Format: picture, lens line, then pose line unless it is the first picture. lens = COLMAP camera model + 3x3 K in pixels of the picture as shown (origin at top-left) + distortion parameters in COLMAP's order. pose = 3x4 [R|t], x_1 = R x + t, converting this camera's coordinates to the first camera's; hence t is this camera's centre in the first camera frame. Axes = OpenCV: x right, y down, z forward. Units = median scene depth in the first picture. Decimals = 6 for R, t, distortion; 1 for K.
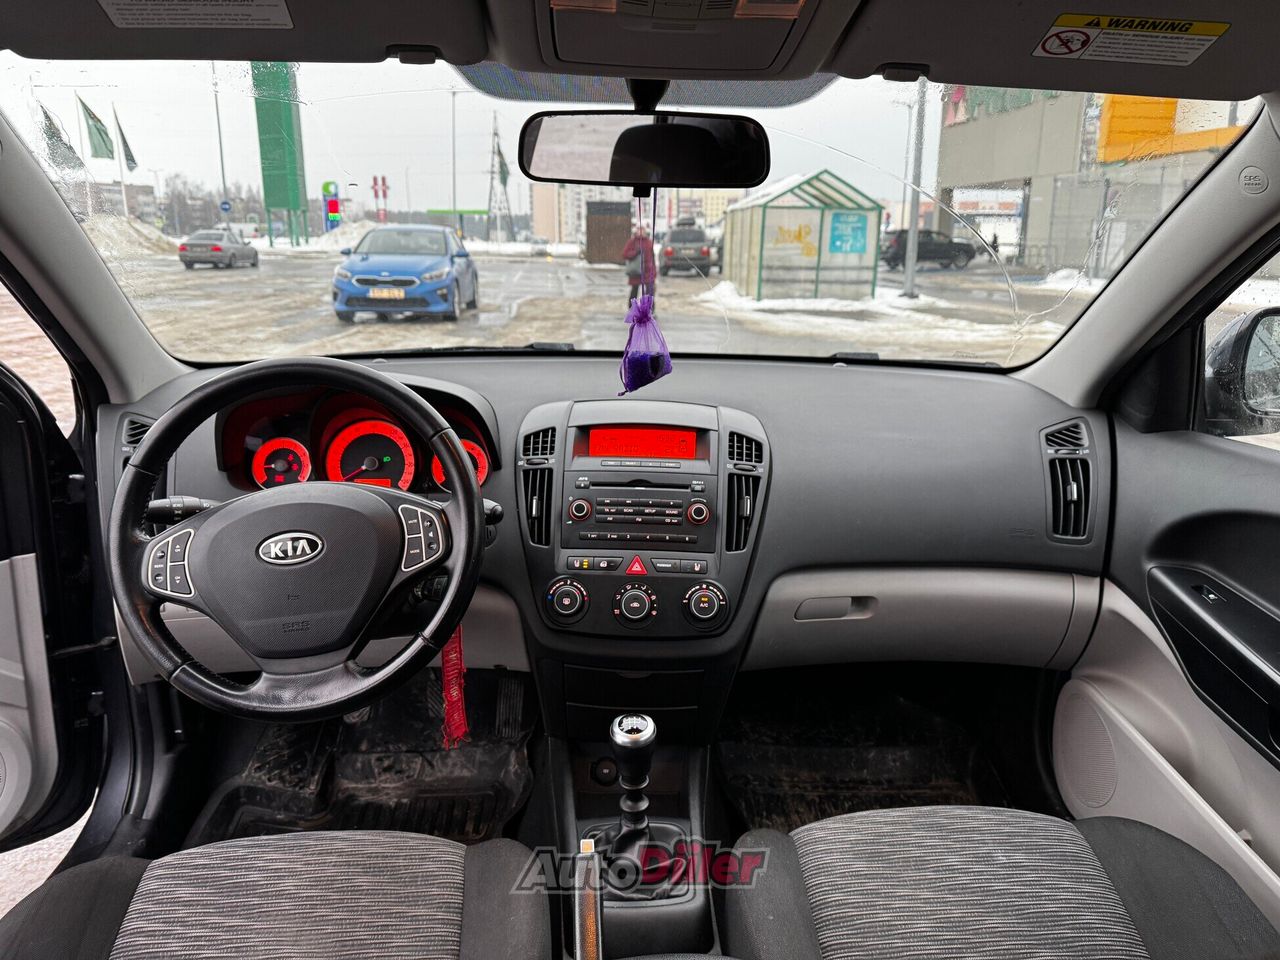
lens RADIAL K [[871.8, 0, 640.0], [0, 871.8, 480.0], [0, 0, 1]] dist [0.002626, -0.000603]
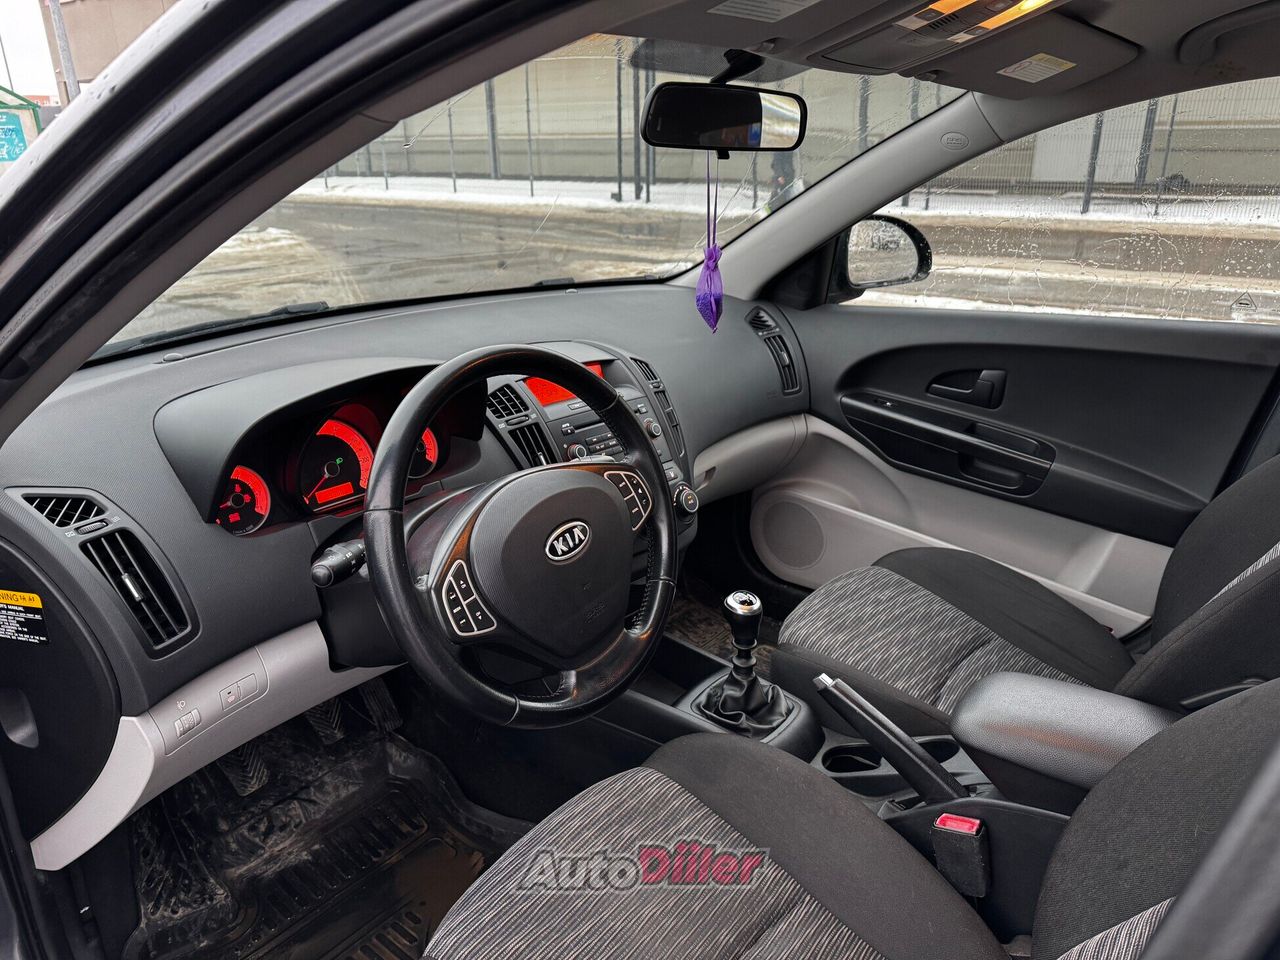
lens RADIAL K [[889.0, 0, 628.3], [0, 889.0, 480.2], [0, 0, 1]] dist [-0.008602, -0.005554]
pose [[0.663814, -0.270615, 0.697222, -0.588920], [0.201347, 0.962487, 0.181874, -0.088000], [-0.720285, 0.019653, 0.693400, 0.148640]]
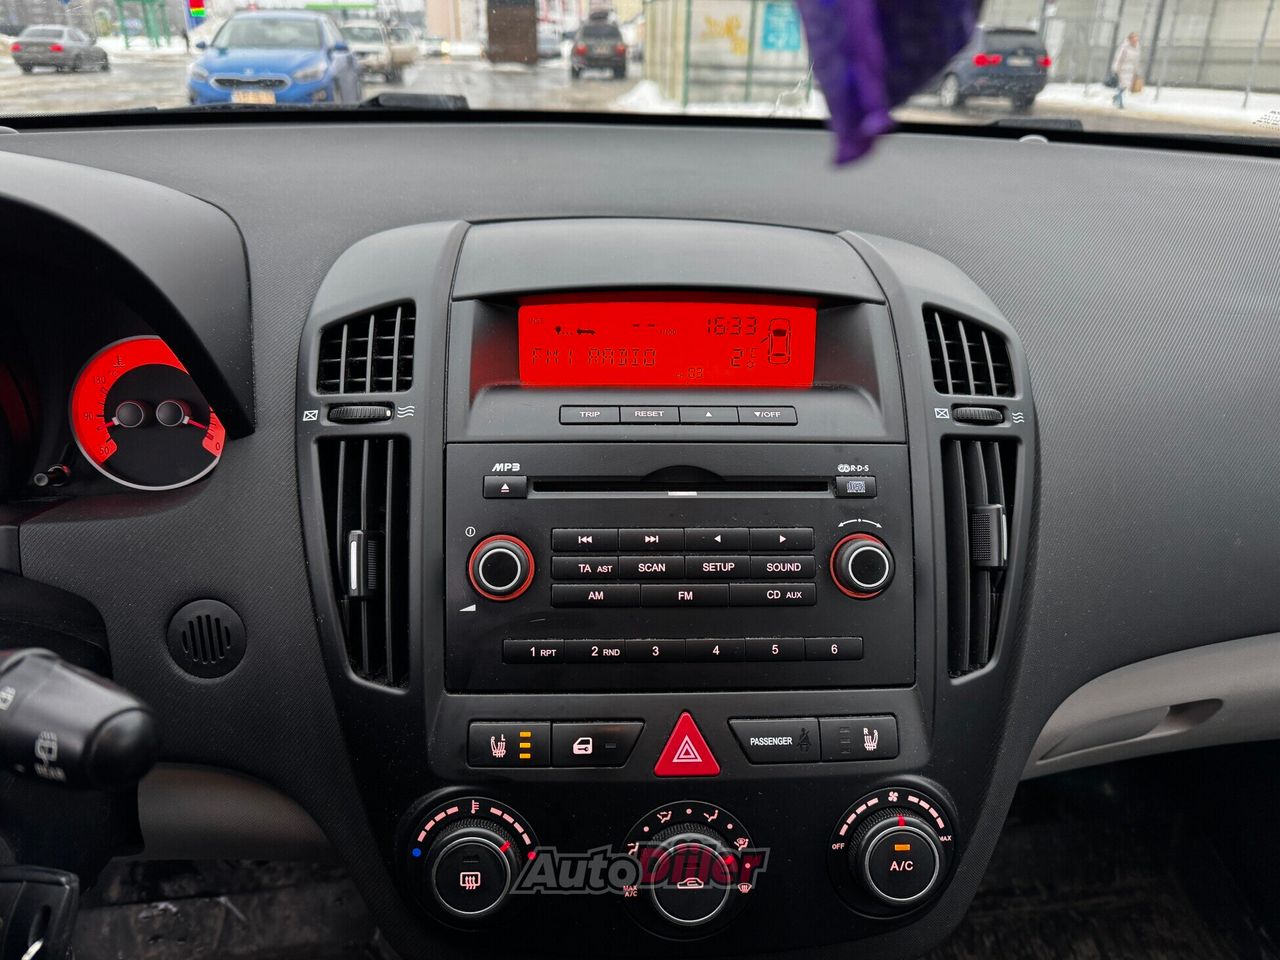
lens RADIAL K [[889.0, 0, 628.3], [0, 889.0, 480.2], [0, 0, 1]] dist [-0.008602, -0.005554]
pose [[0.996601, -0.033664, 0.075191, -0.033539], [0.018744, 0.981419, 0.190959, -0.043838], [-0.080222, -0.188901, 0.978714, 0.504142]]
